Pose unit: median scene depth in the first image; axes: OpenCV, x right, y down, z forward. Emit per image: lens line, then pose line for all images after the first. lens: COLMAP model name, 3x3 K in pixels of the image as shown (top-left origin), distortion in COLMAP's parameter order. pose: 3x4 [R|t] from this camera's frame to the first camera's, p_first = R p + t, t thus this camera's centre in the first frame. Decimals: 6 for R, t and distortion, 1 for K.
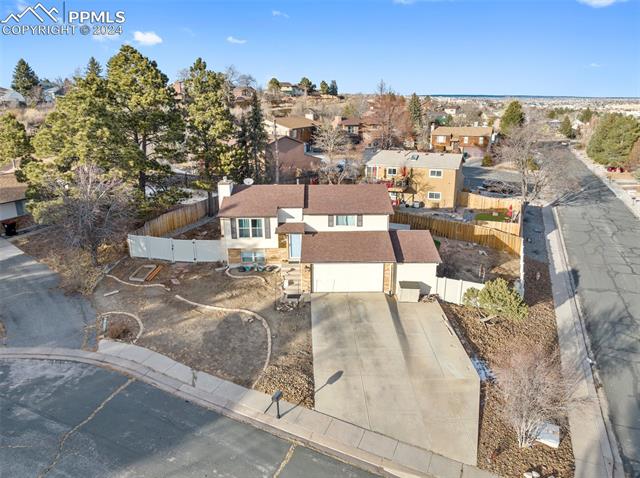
lens RADIAL K [[452.2, 0, 317.7], [0, 452.2, 235.9], [0, 0, 1]] dist [-0.039679, 0.000332]
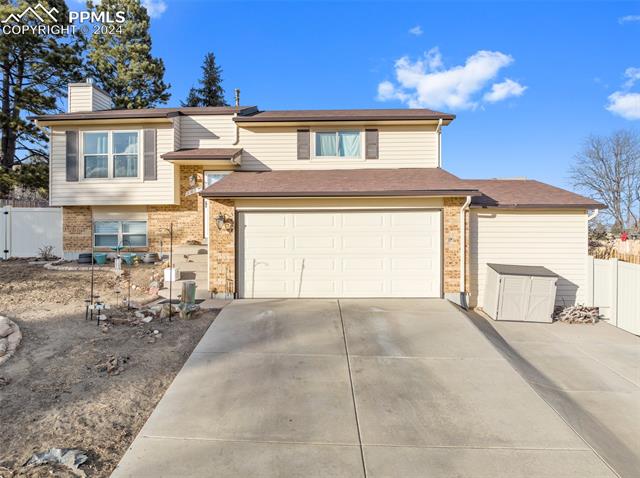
lens RADIAL K [[456.1, 0, 320.0], [0, 456.1, 239.0], [0, 0, 1]] dist [-0.051758, -0.000823]
pose [[0.999525, 0.005202, -0.030362, 0.059065], [-0.013424, 0.960676, -0.277349, 0.172762], [0.027725, 0.277625, 0.960289, 0.628801]]
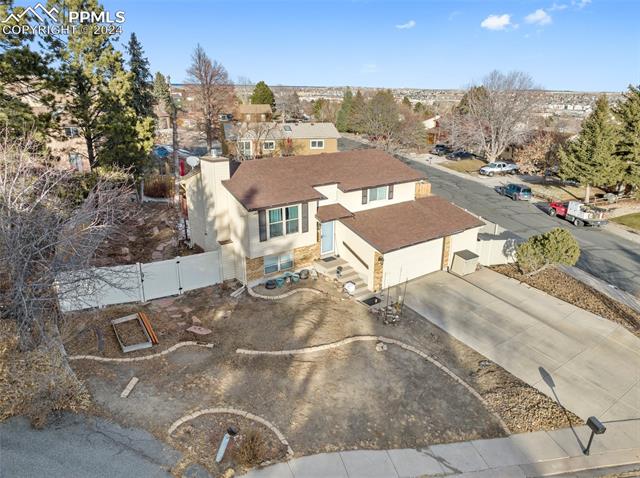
lens RADIAL K [[452.2, 0, 317.7], [0, 452.2, 235.9], [0, 0, 1]] dist [-0.039679, 0.000332]
pose [[0.803240, -0.173154, 0.569933, -0.499204], [0.158953, 0.984429, 0.075062, -0.038537], [-0.574056, 0.030300, 0.818256, 0.422658]]
